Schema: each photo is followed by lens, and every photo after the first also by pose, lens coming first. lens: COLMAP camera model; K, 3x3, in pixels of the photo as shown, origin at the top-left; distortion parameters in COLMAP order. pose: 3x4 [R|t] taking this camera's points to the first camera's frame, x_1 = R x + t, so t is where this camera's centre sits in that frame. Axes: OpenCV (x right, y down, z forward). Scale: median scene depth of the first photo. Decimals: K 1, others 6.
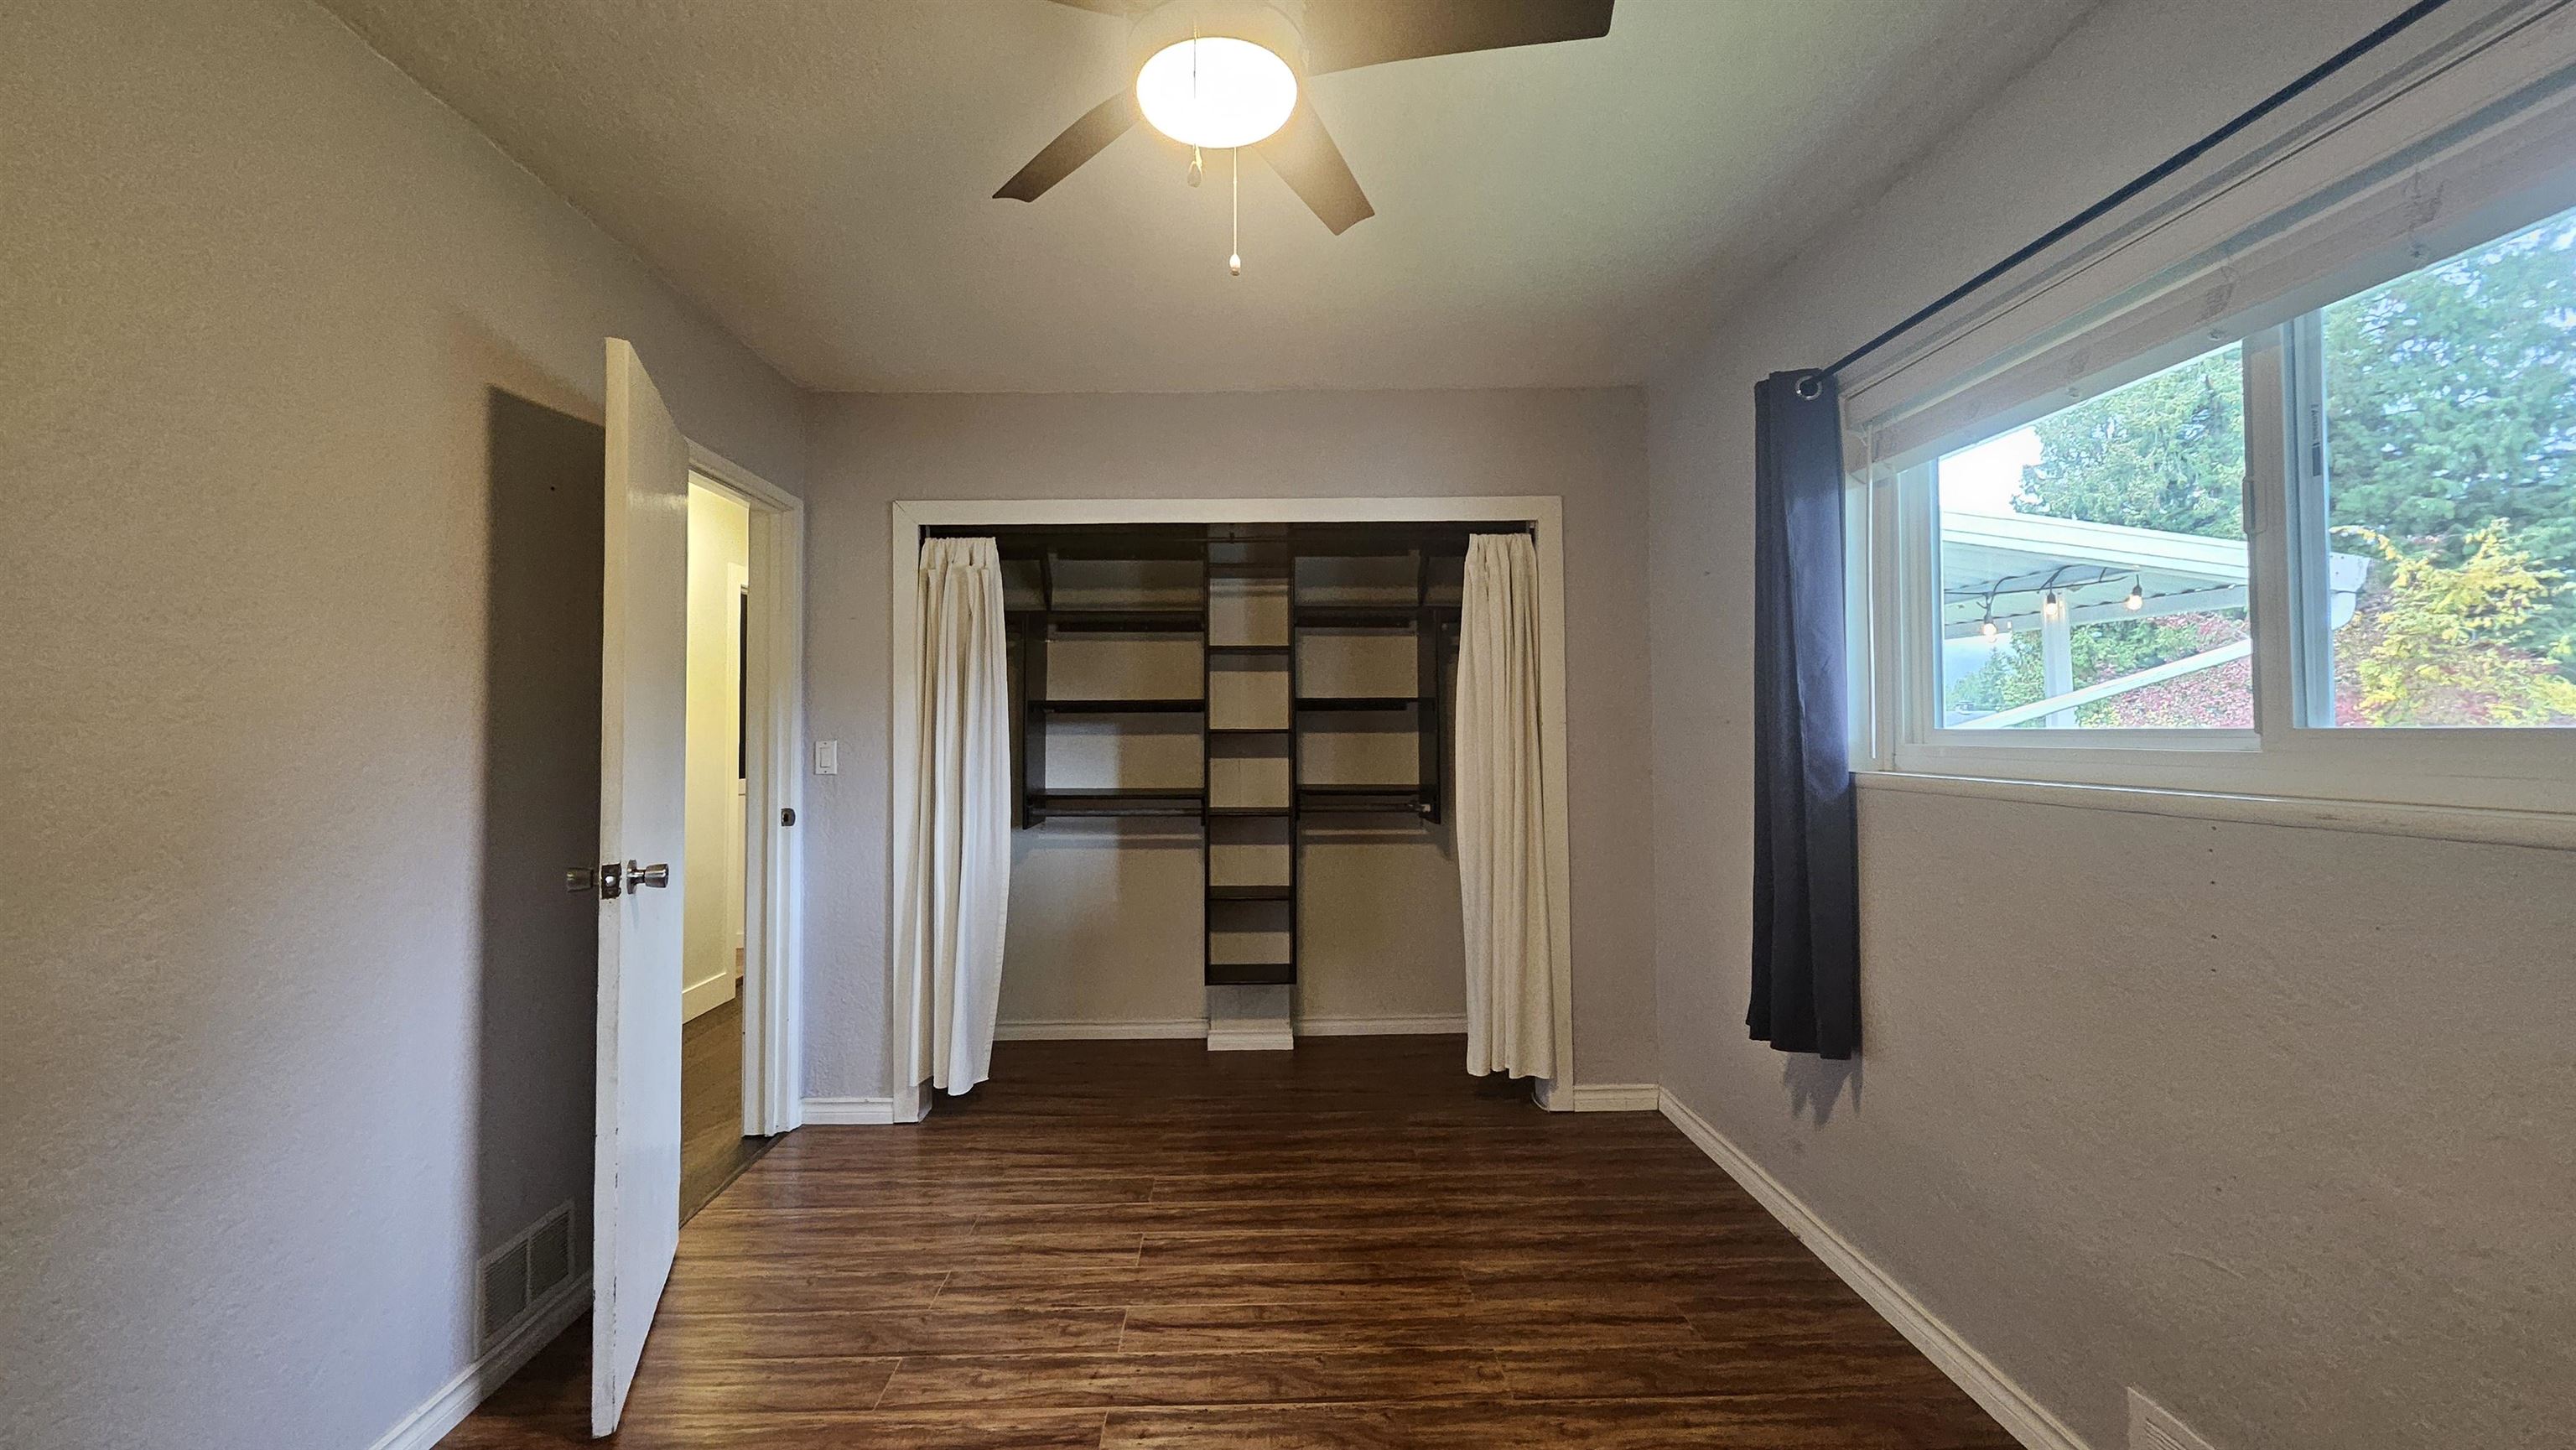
lens RADIAL K [[1018.2, 0, 1268.8], [0, 1018.2, 696.9], [0, 0, 1]] dist [0.009605, -0.002292]
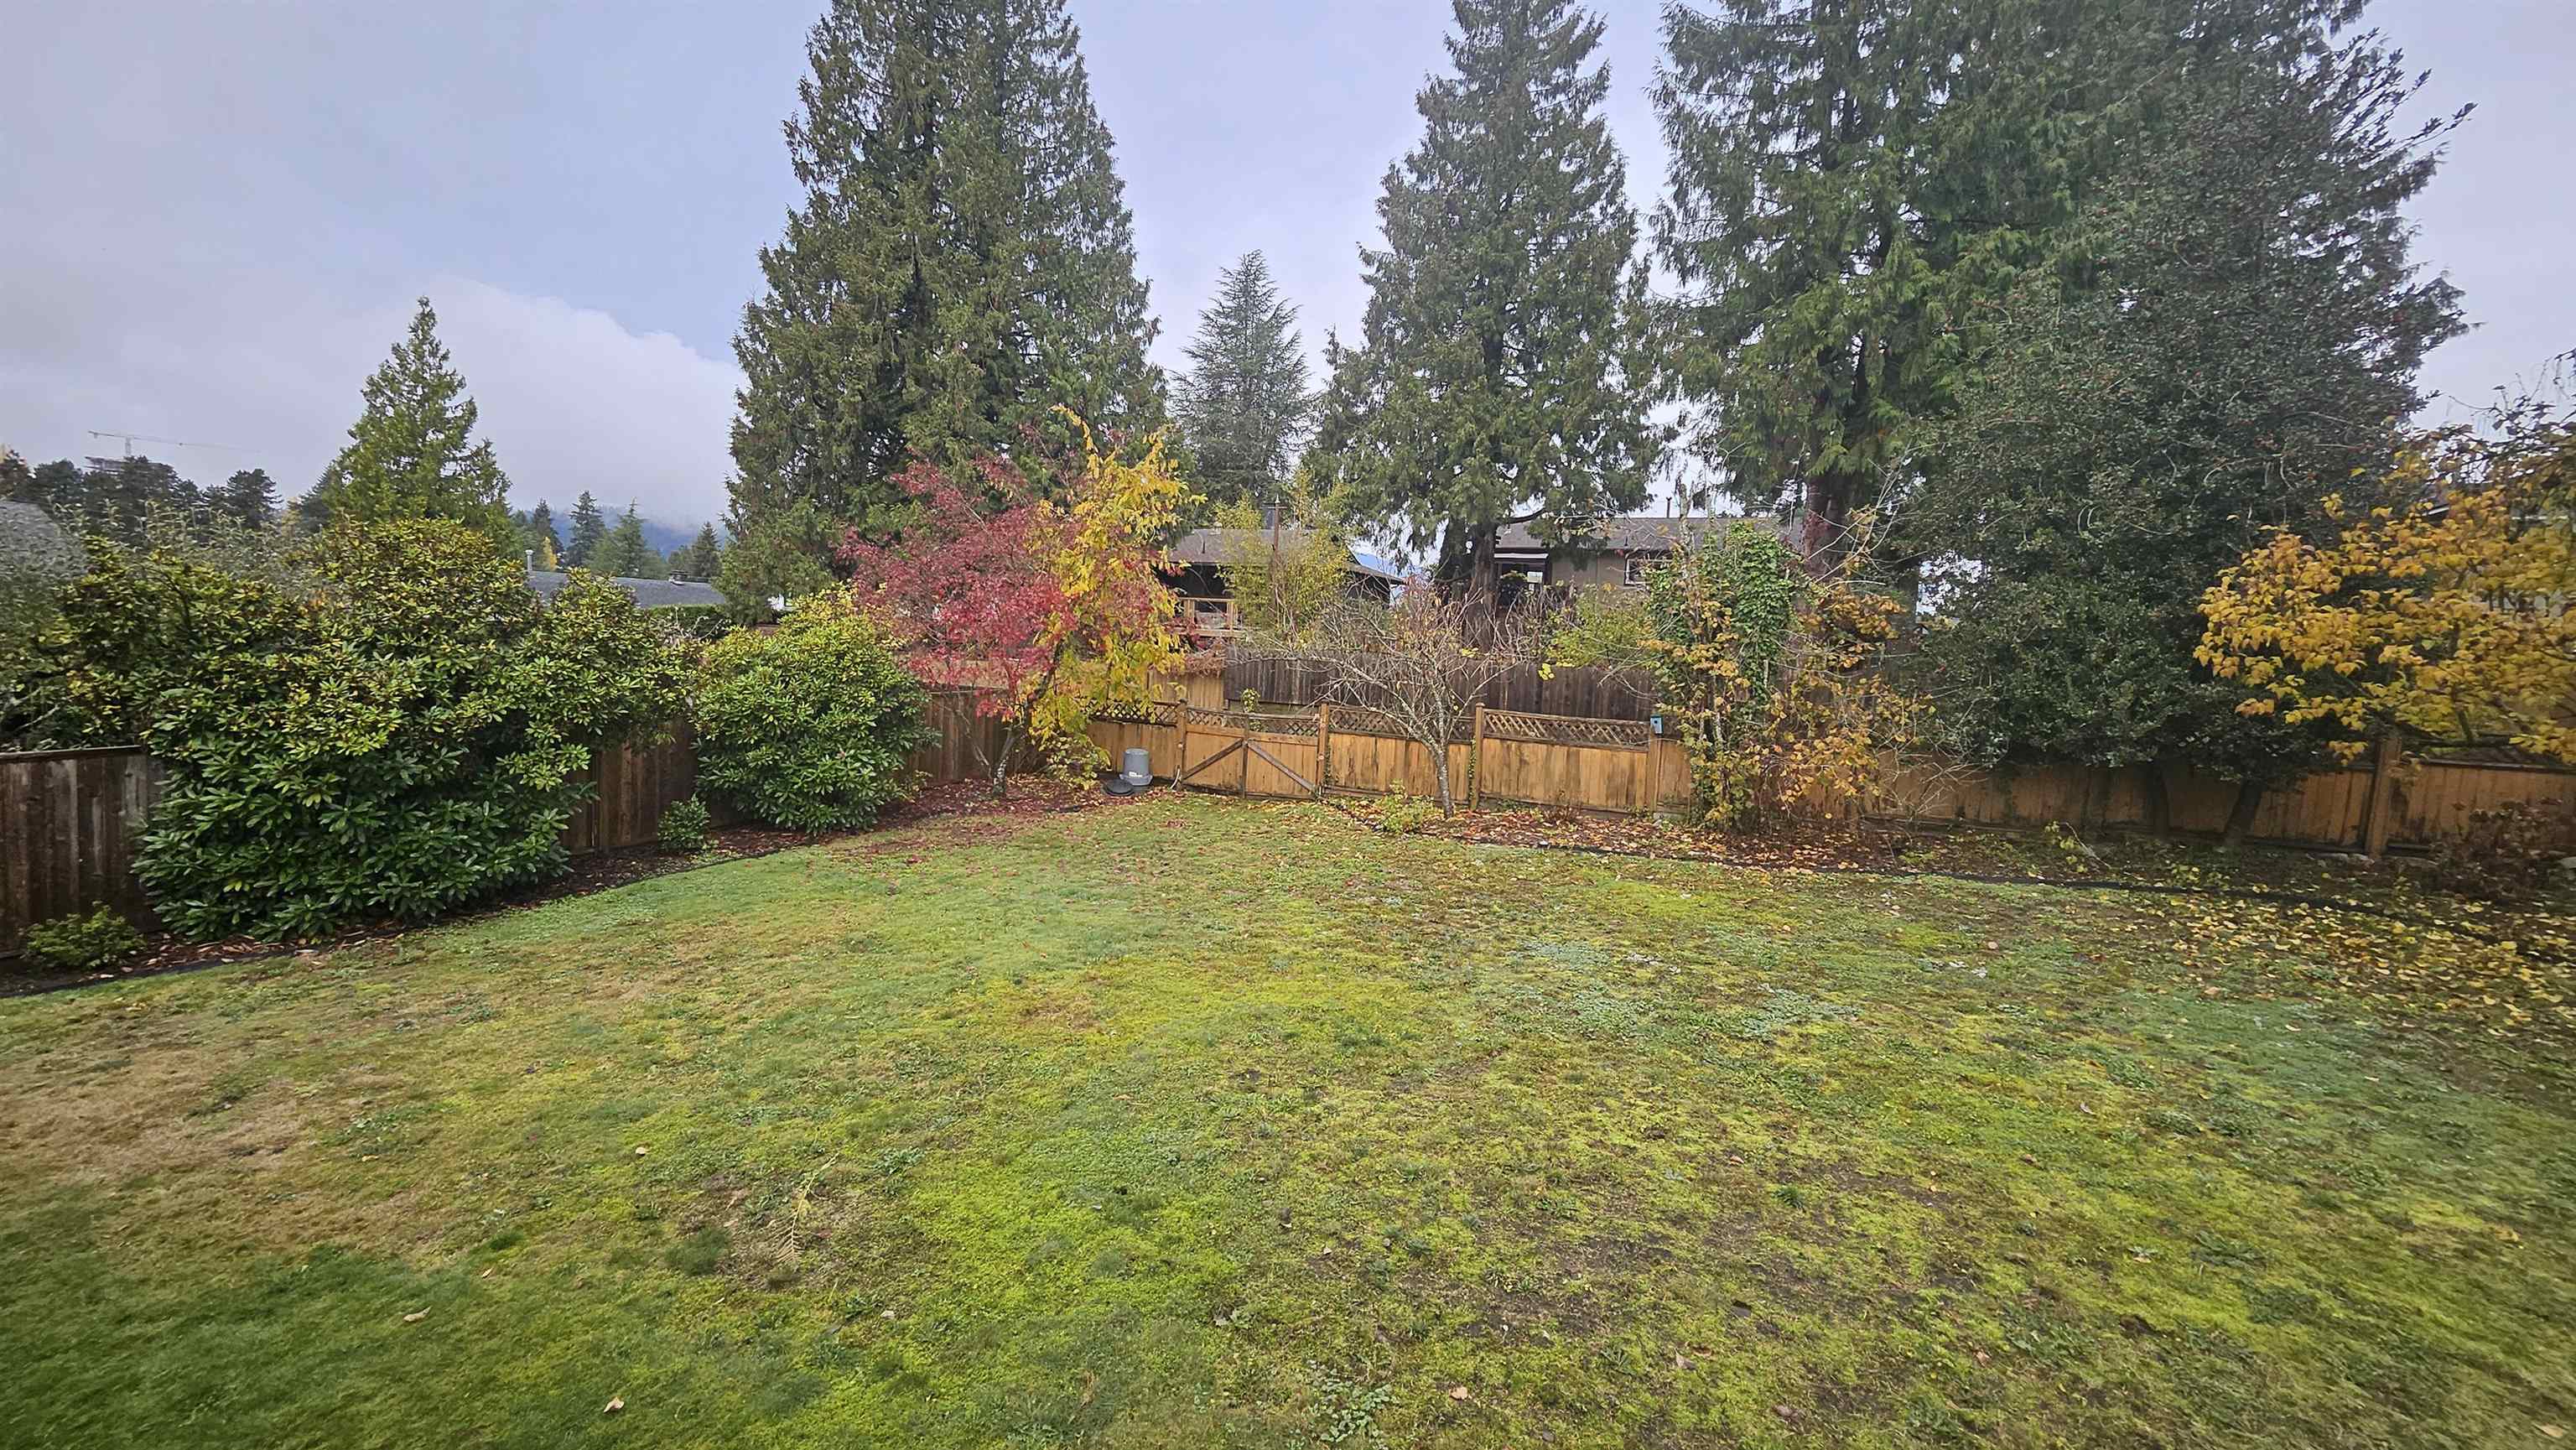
lens RADIAL K [[1018.2, 0, 1273.1], [0, 1018.2, 709.3], [0, 0, 1]] dist [0.009605, -0.002292]
pose [[0.431505, -0.044472, 0.901014, 0.141502], [-0.080693, 0.992878, 0.087651, 0.008187], [-0.898494, -0.110527, 0.424843, 0.209996]]
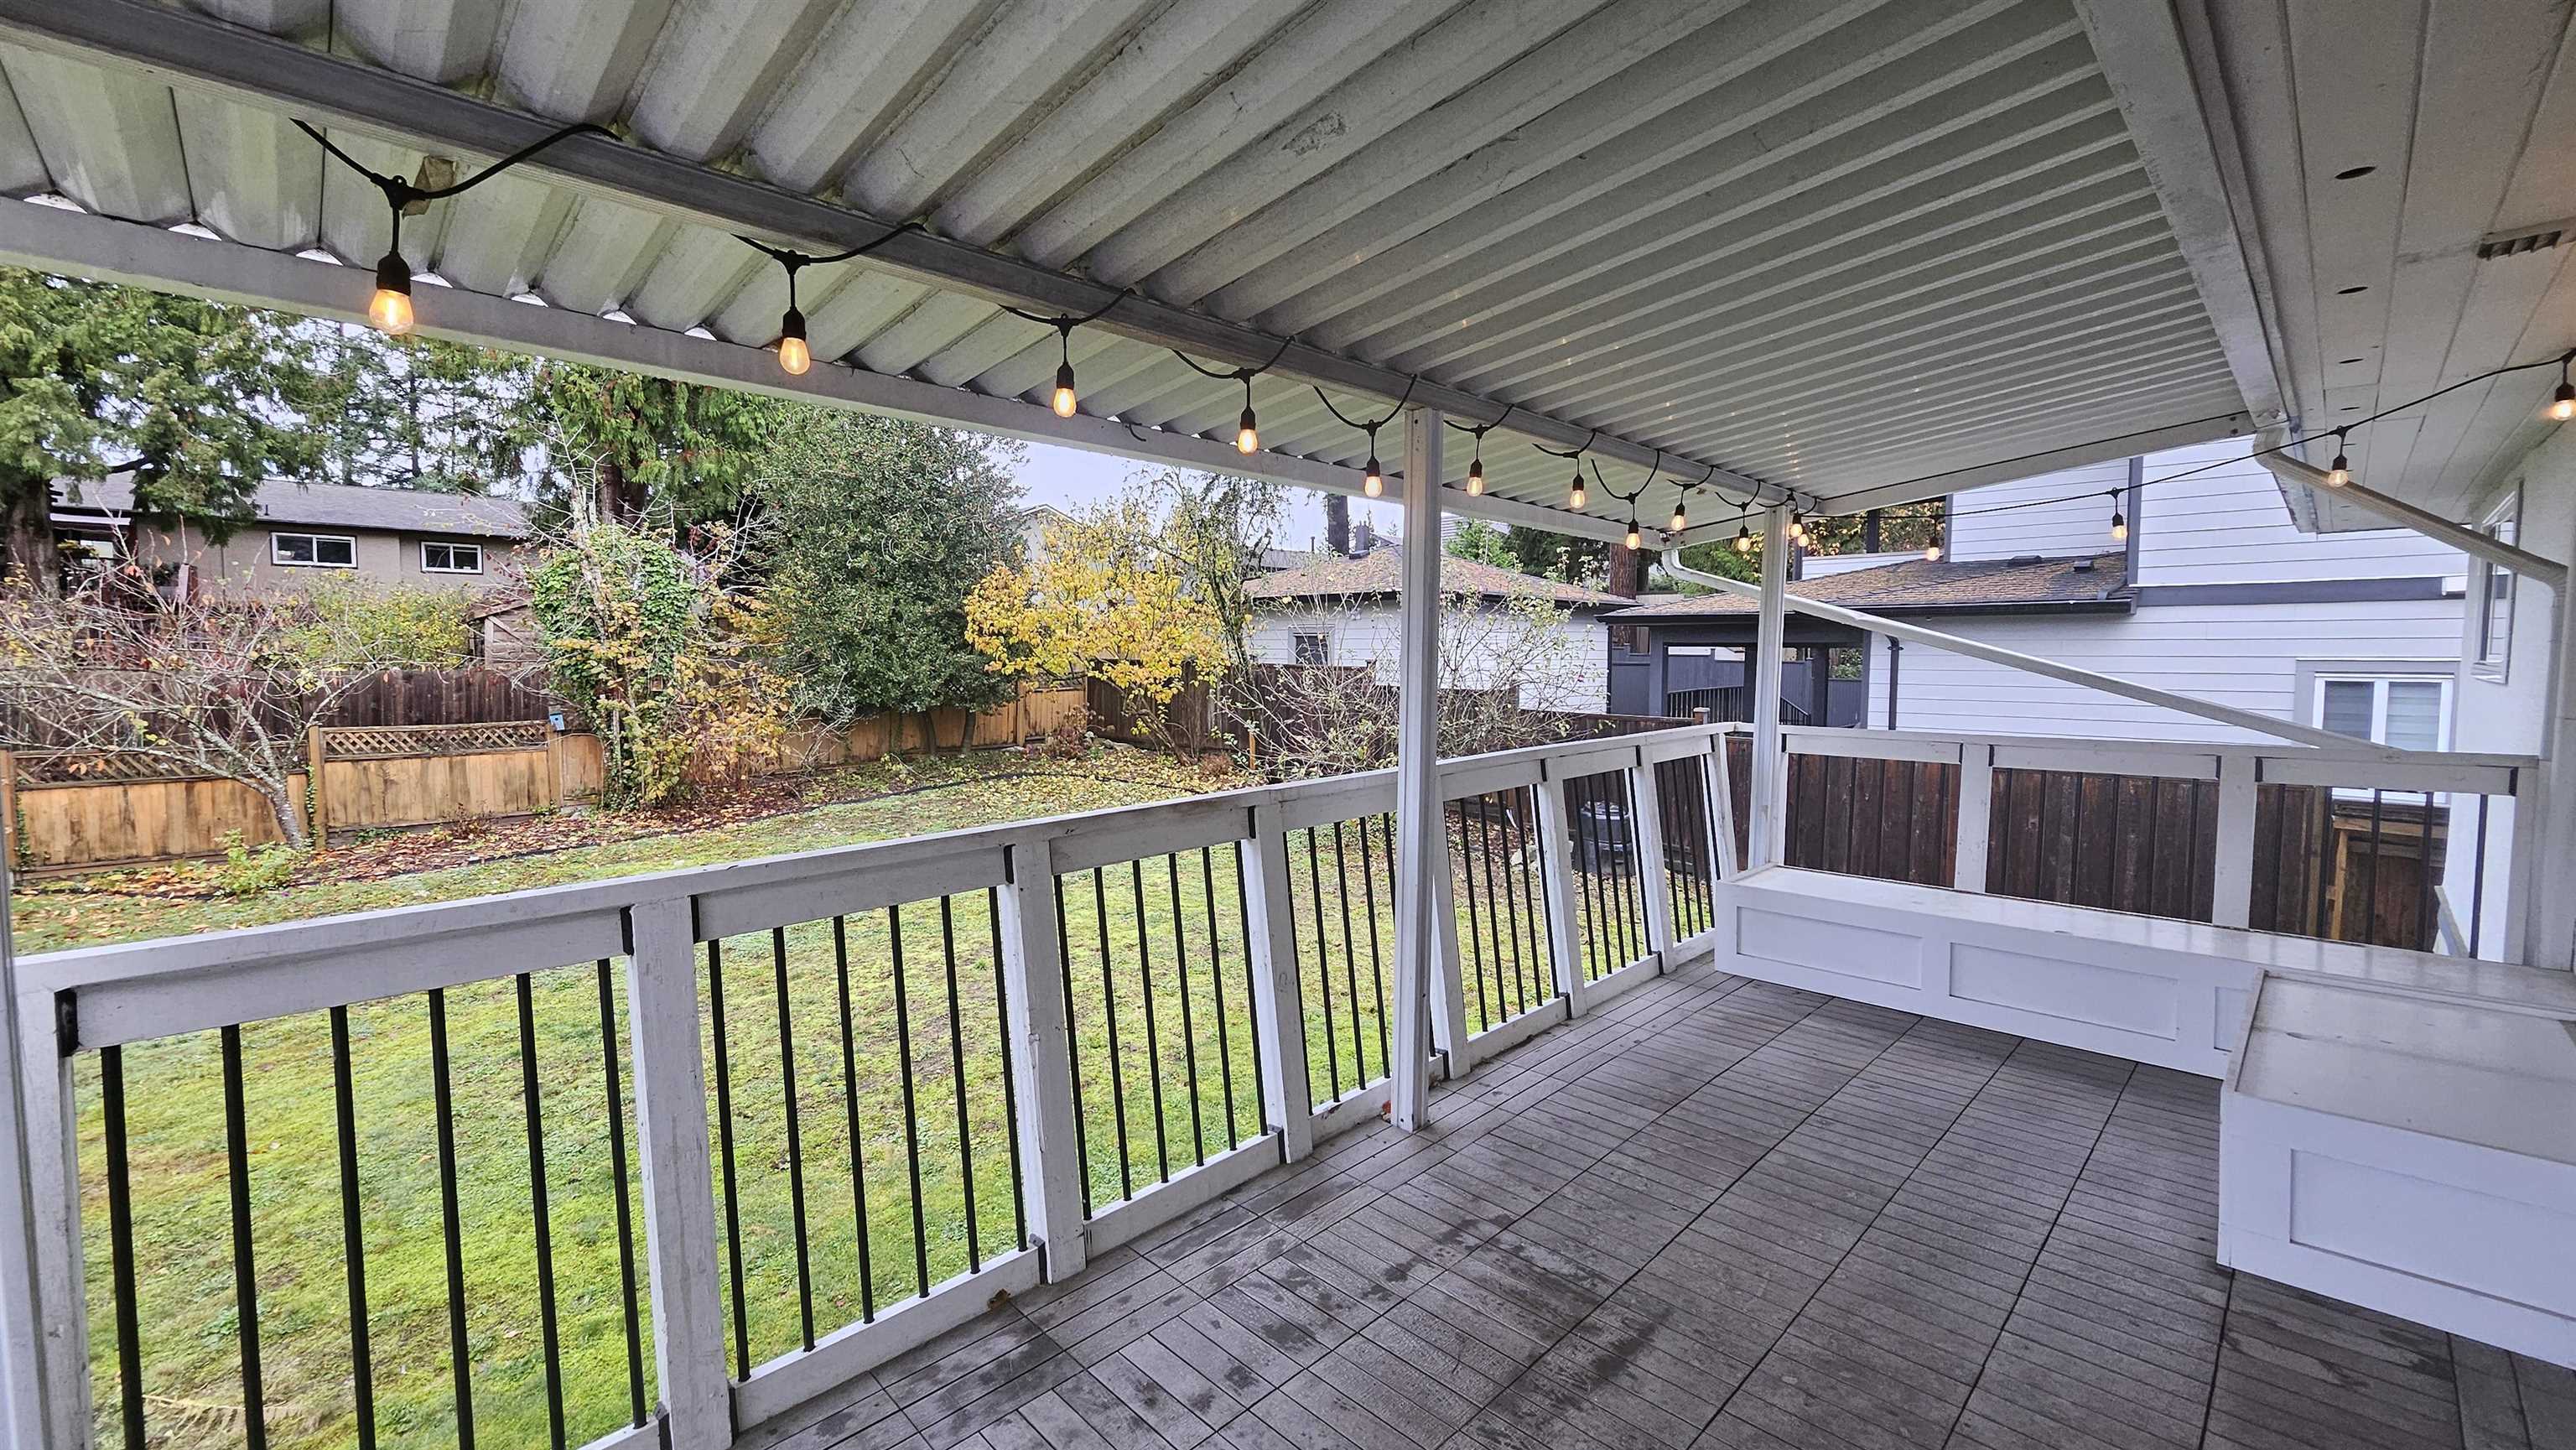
lens RADIAL K [[1018.2, 0, 1284.2], [0, 1018.2, 700.1], [0, 0, 1]] dist [0.009605, -0.002292]
pose [[-0.686266, -0.036530, 0.726433, 0.047080], [-0.026243, 0.999331, 0.025461, 0.011381], [-0.726877, -0.001591, -0.686765, 0.350111]]
